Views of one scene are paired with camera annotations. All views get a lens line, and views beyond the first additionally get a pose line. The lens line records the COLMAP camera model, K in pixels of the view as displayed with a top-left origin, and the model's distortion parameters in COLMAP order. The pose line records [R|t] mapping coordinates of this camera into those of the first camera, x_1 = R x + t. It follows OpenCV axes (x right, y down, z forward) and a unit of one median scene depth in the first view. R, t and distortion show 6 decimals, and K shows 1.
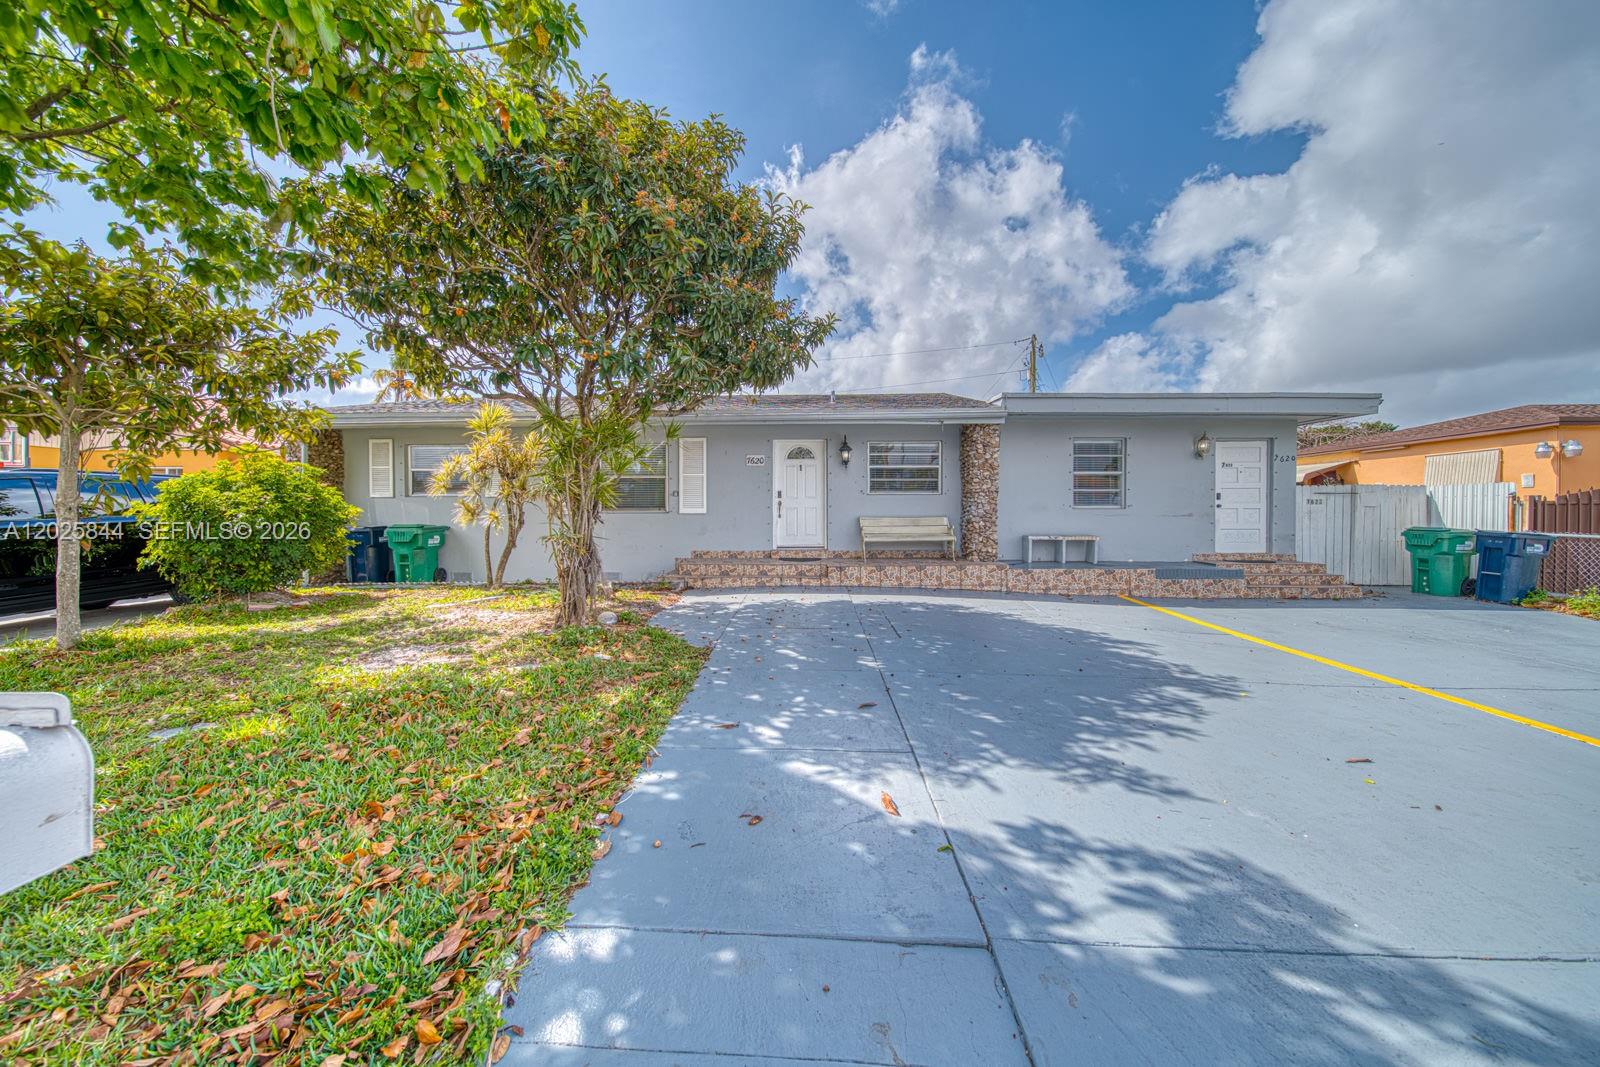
lens RADIAL K [[573.2, 0, 794.8], [0, 573.2, 524.6], [0, 0, 1]] dist [-0.001779, -0.001244]
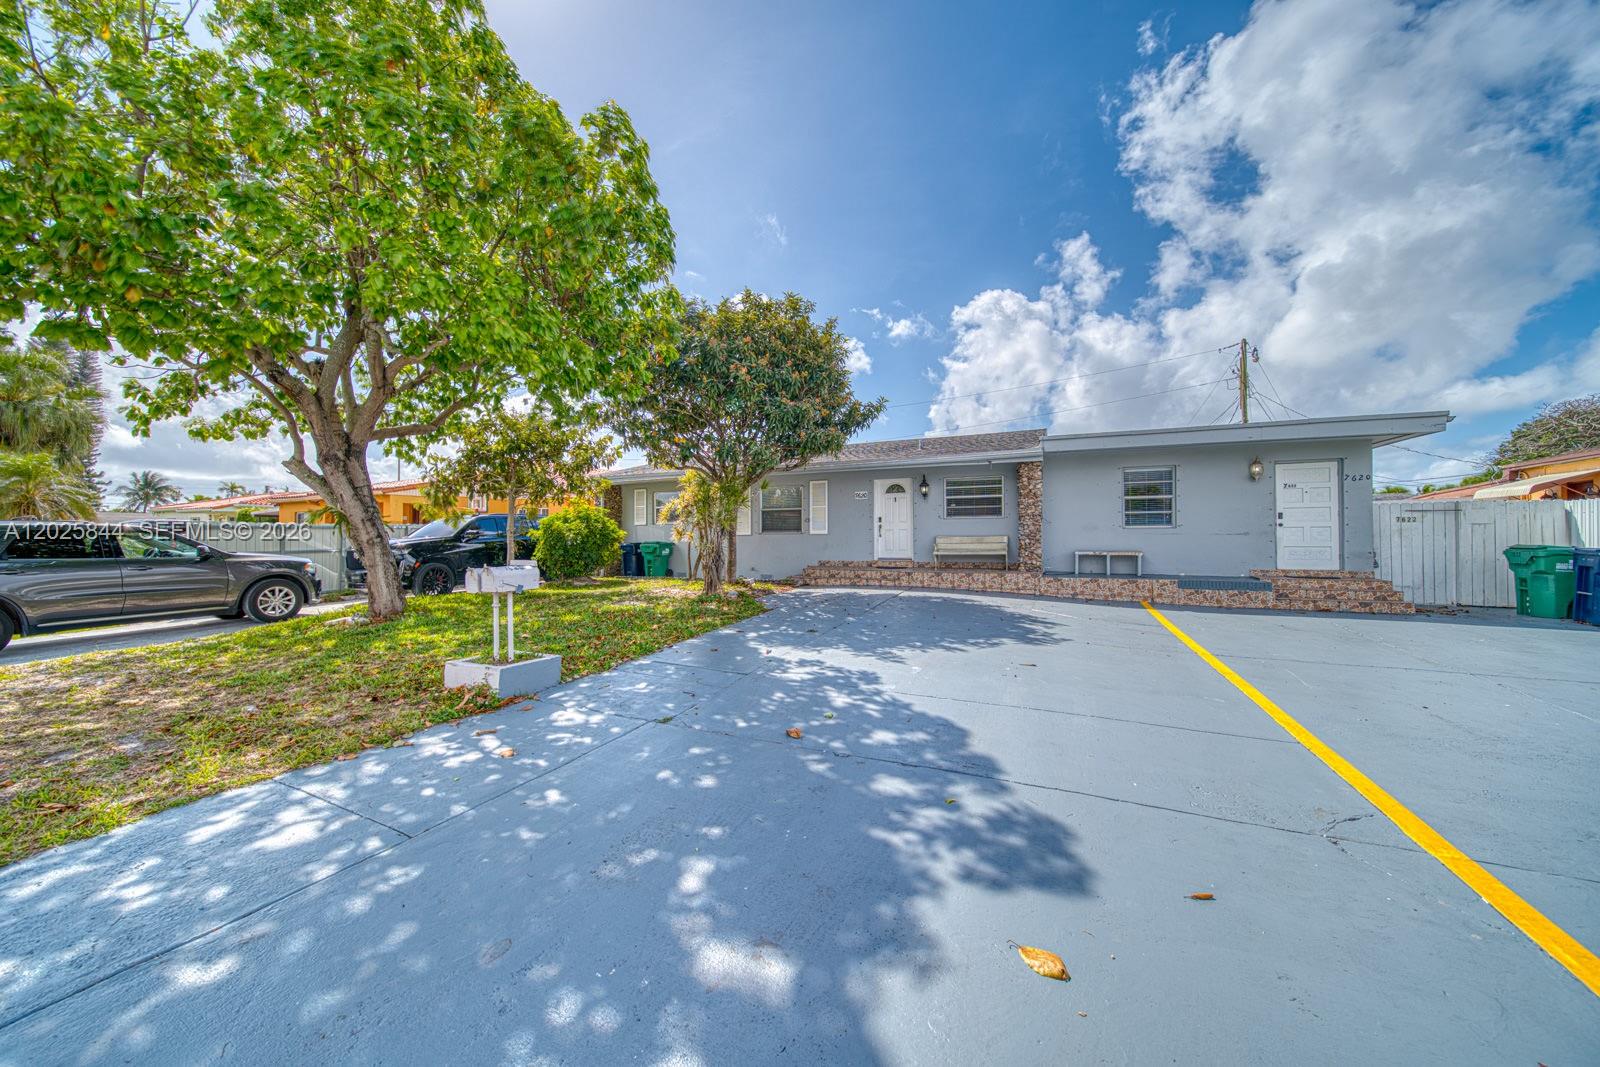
lens RADIAL K [[573.2, 0, 800.5], [0, 573.2, 533.3], [0, 0, 1]] dist [-0.001779, -0.001244]
pose [[0.919600, -0.004996, -0.392825, 0.369620], [-0.004450, 0.999723, -0.023131, 0.012493], [0.392832, 0.023019, 0.919322, -0.350159]]
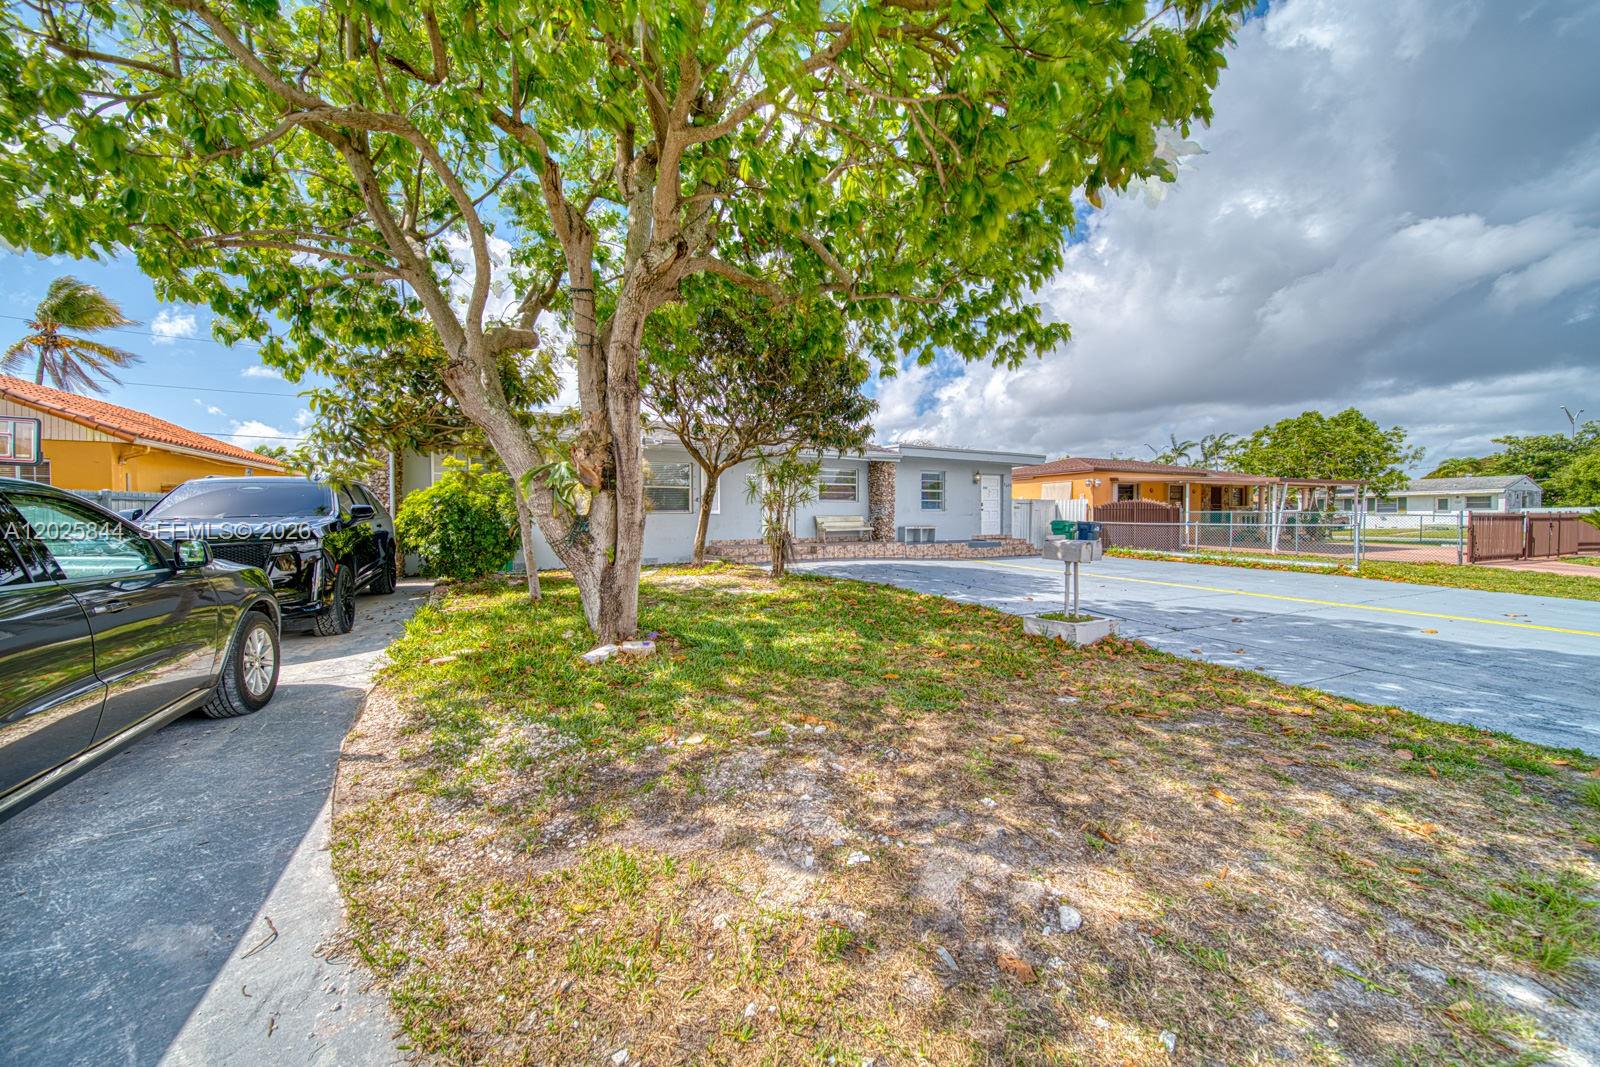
lens RADIAL K [[573.2, 0, 796.8], [0, 573.2, 537.0], [0, 0, 1]] dist [-0.001779, -0.001244]
pose [[0.876321, -0.019692, 0.481324, -0.747978], [0.012608, 0.999759, 0.017946, 0.016703], [-0.481562, -0.009658, 0.876359, -0.376655]]
